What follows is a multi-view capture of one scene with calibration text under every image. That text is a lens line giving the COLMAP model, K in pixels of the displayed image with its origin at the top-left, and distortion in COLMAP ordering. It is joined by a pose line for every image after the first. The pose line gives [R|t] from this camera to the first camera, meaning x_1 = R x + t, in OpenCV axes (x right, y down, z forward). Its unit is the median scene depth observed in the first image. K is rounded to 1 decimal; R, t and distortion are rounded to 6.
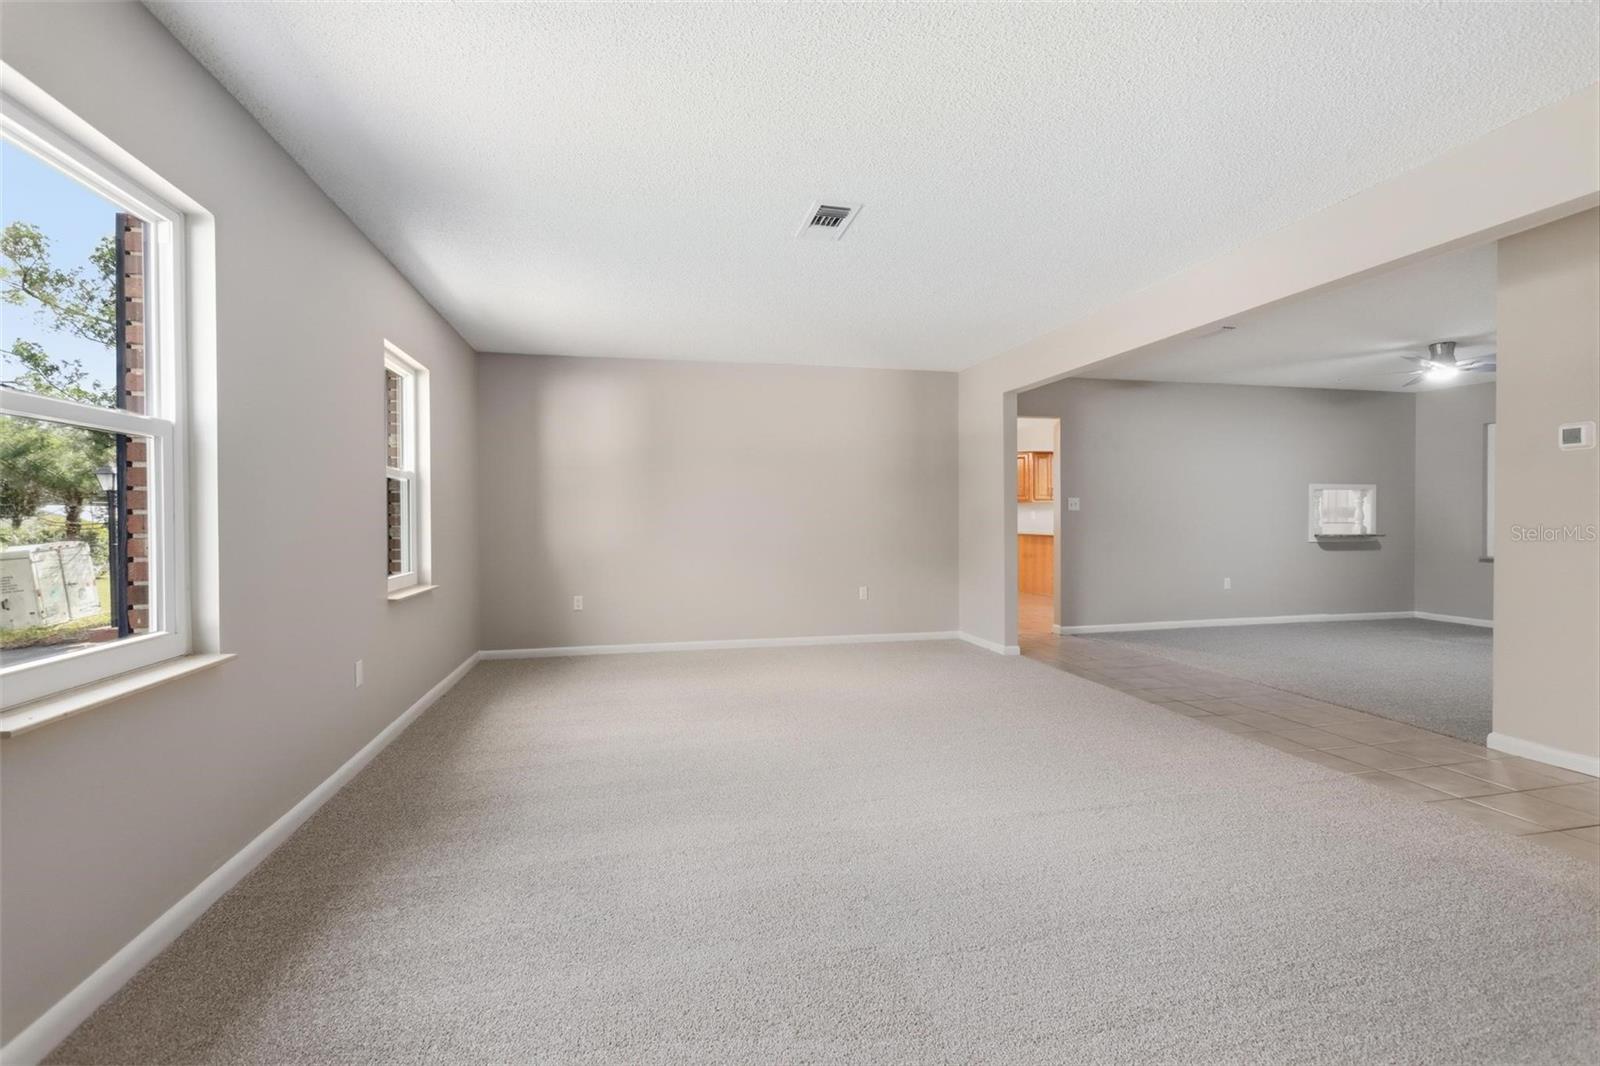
lens RADIAL K [[724.3, 0, 799.4], [0, 724.3, 530.6], [0, 0, 1]] dist [0.007821, 0.000984]
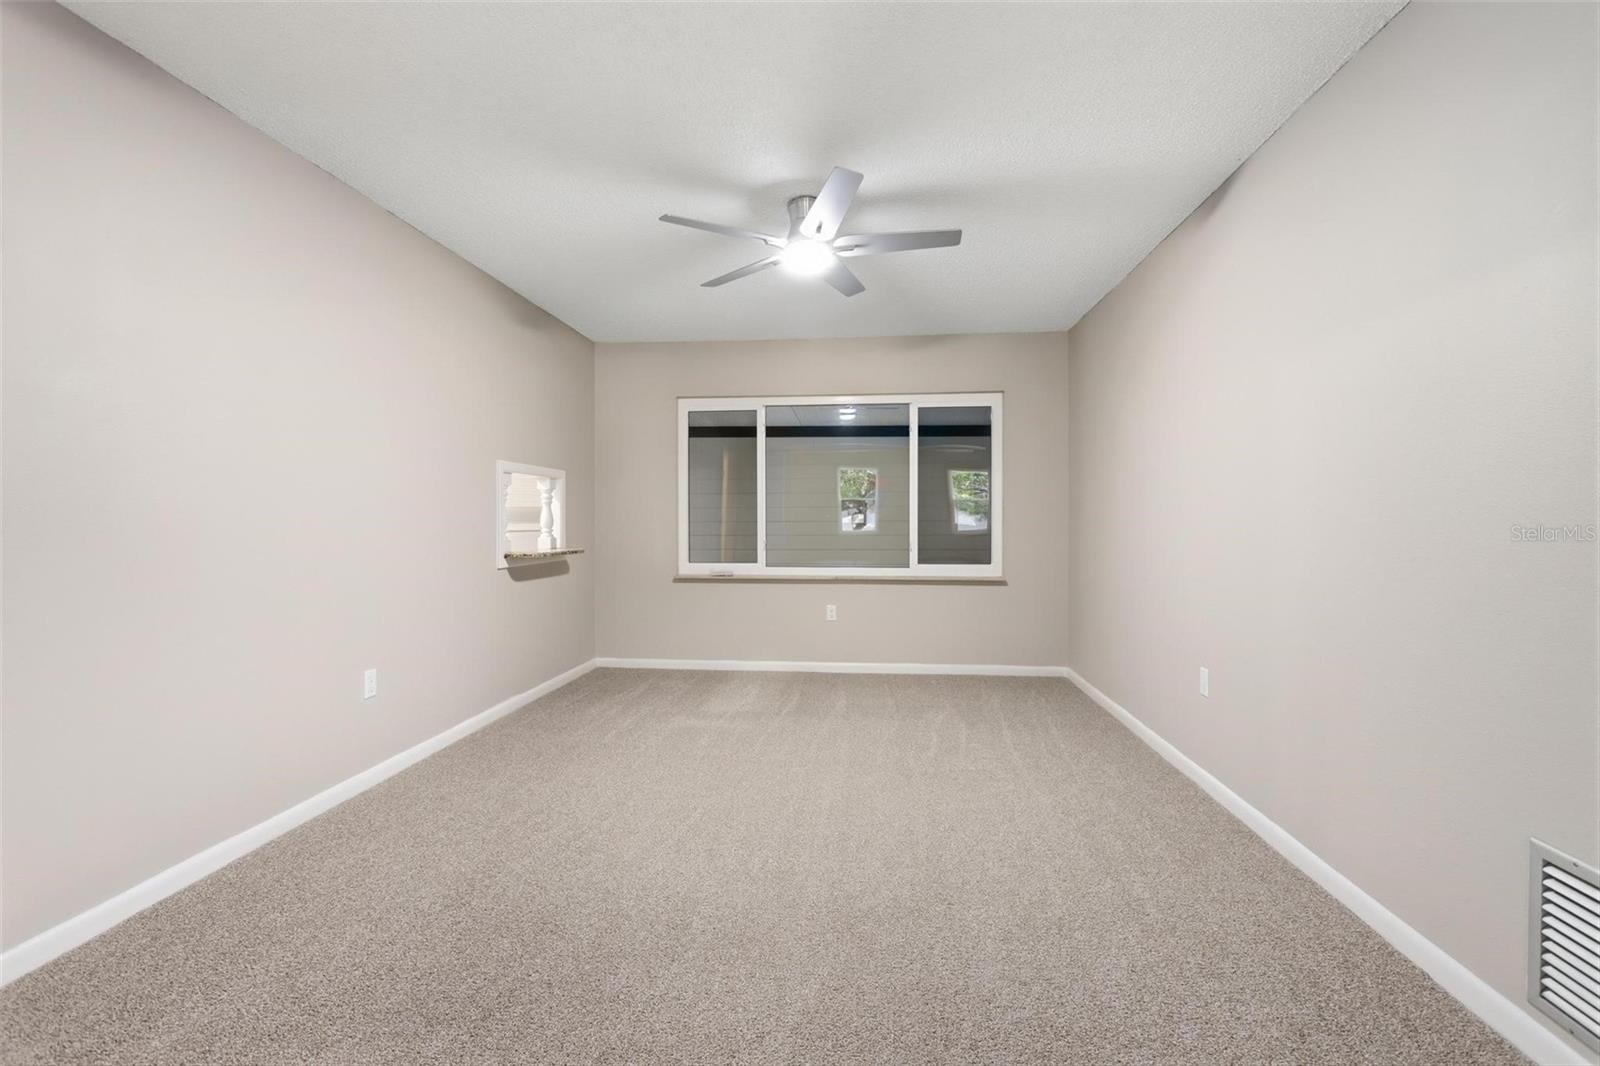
lens RADIAL K [[724.3, 0, 794.6], [0, 724.3, 528.6], [0, 0, 1]] dist [0.007821, 0.000984]
pose [[0.328150, 0.000194, 0.944626, 0.265221], [0.011447, 0.999926, -0.004182, -0.008640], [-0.944556, 0.012185, 0.328123, 0.608016]]
